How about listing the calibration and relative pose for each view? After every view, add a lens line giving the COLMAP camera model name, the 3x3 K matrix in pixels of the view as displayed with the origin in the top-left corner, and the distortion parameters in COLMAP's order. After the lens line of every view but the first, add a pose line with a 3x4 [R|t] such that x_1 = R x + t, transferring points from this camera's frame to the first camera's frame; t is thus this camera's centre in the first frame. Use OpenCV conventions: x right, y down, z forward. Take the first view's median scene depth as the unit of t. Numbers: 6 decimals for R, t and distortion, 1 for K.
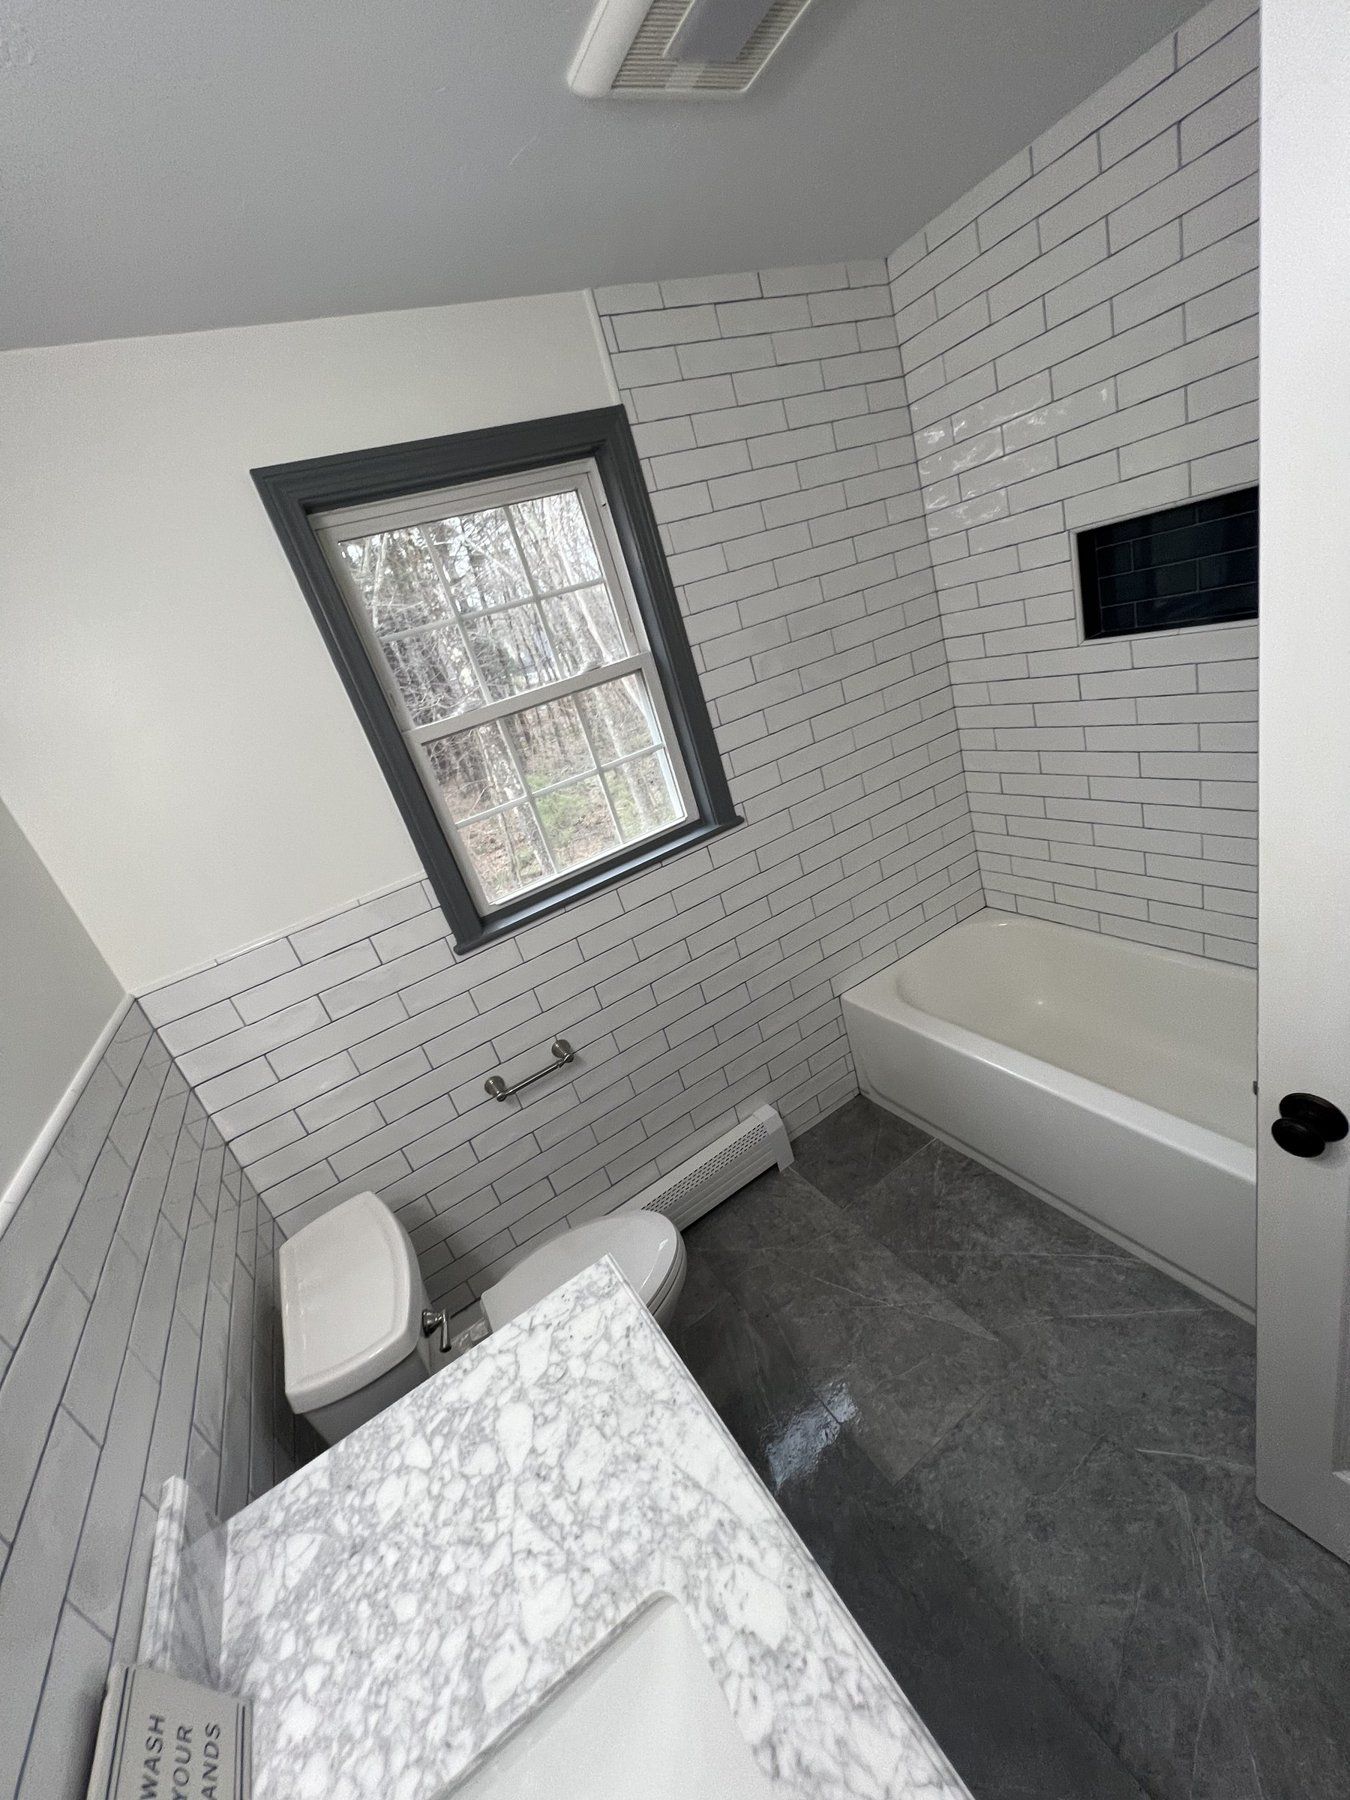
lens RADIAL K [[720.3, 0, 681.4], [0, 720.3, 896.8], [0, 0, 1]] dist [0.001045, -0.000397]
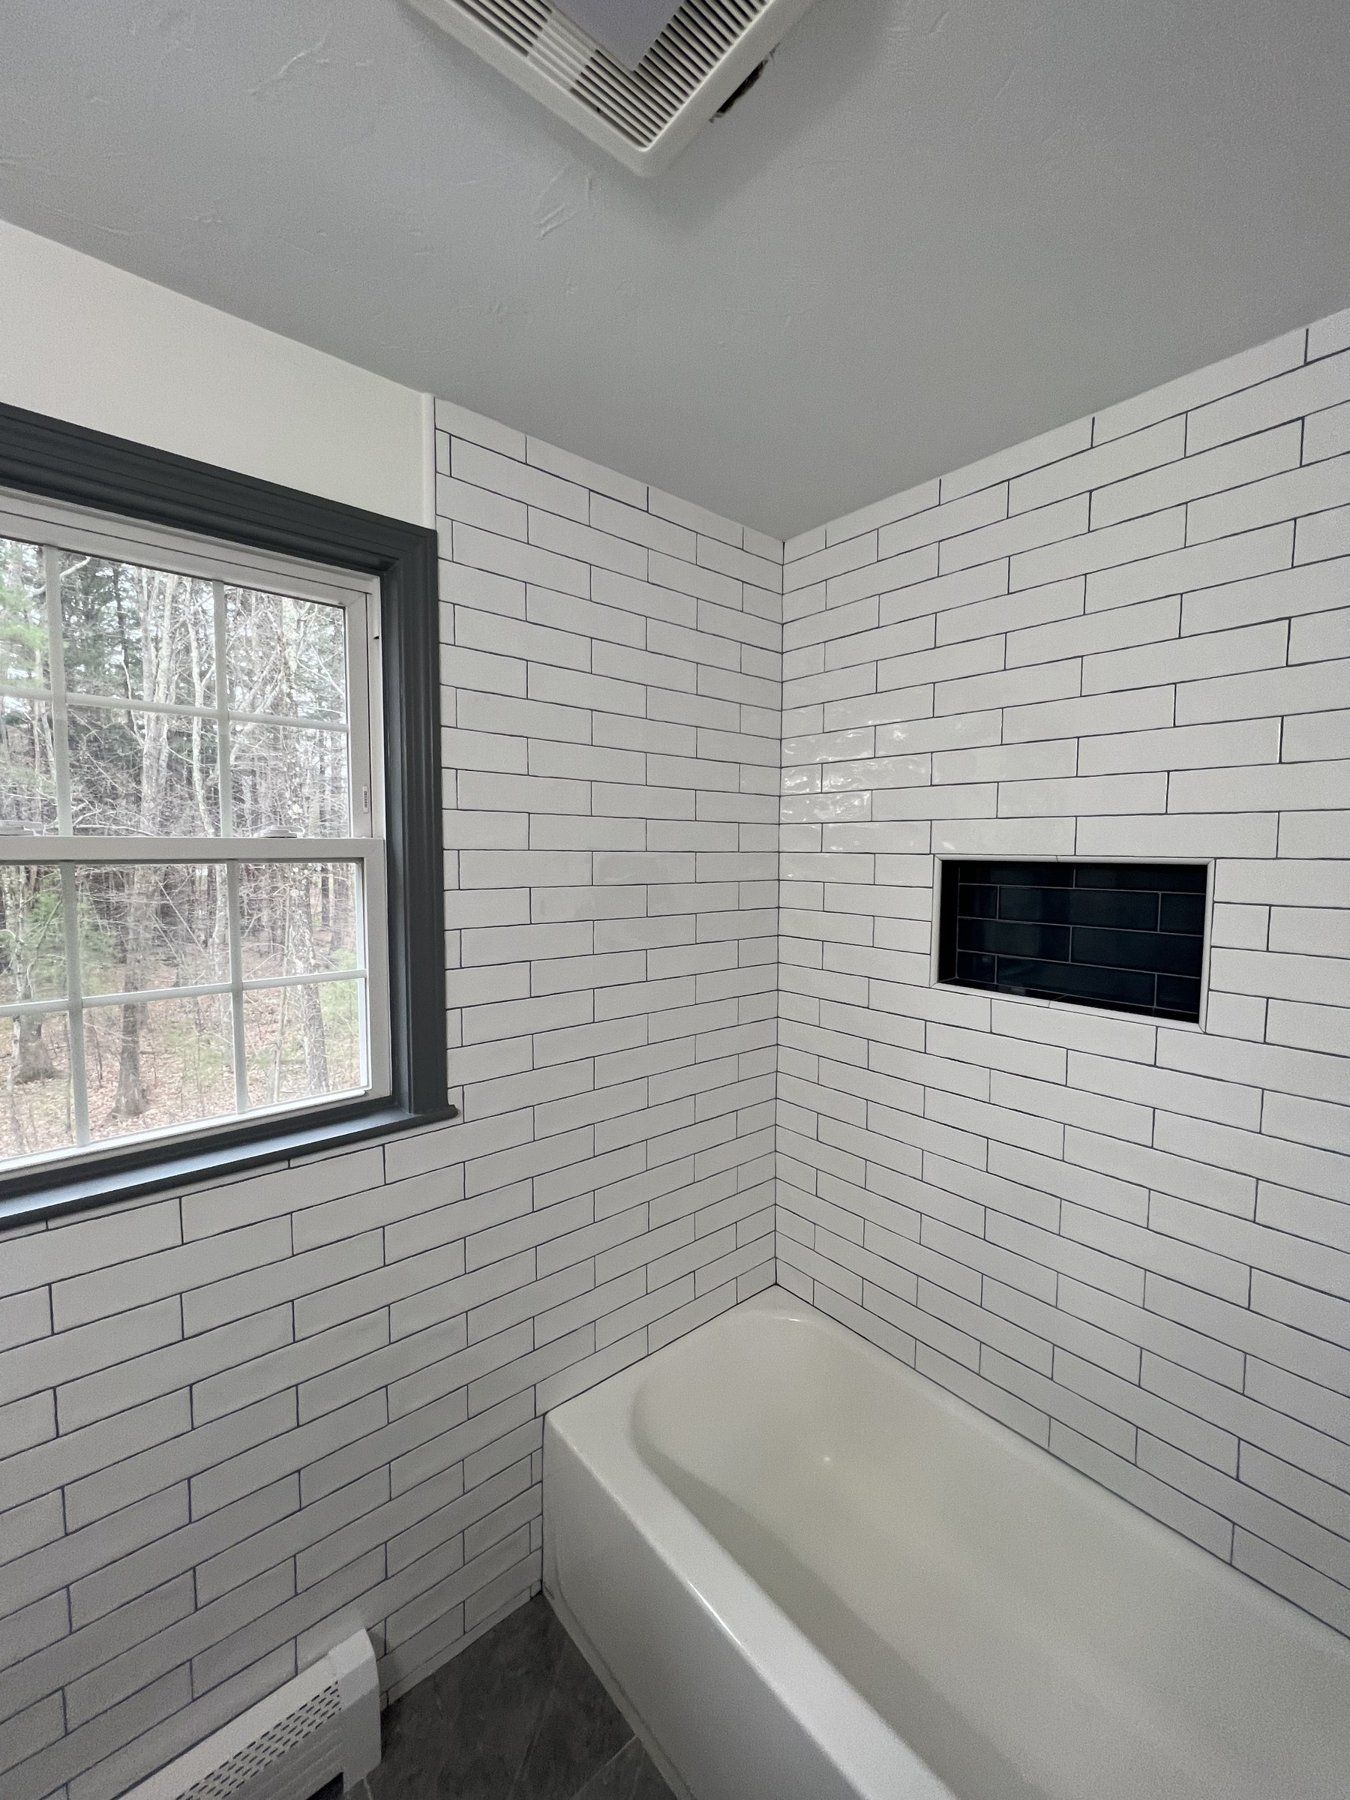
lens RADIAL K [[720.3, 0, 675.8], [0, 720.3, 900.7], [0, 0, 1]] dist [0.001045, -0.000397]
pose [[0.944246, 0.272722, 0.184452, 0.100628], [-0.199820, 0.919954, -0.337279, -0.103483], [-0.261670, 0.281617, 0.923158, 0.289086]]
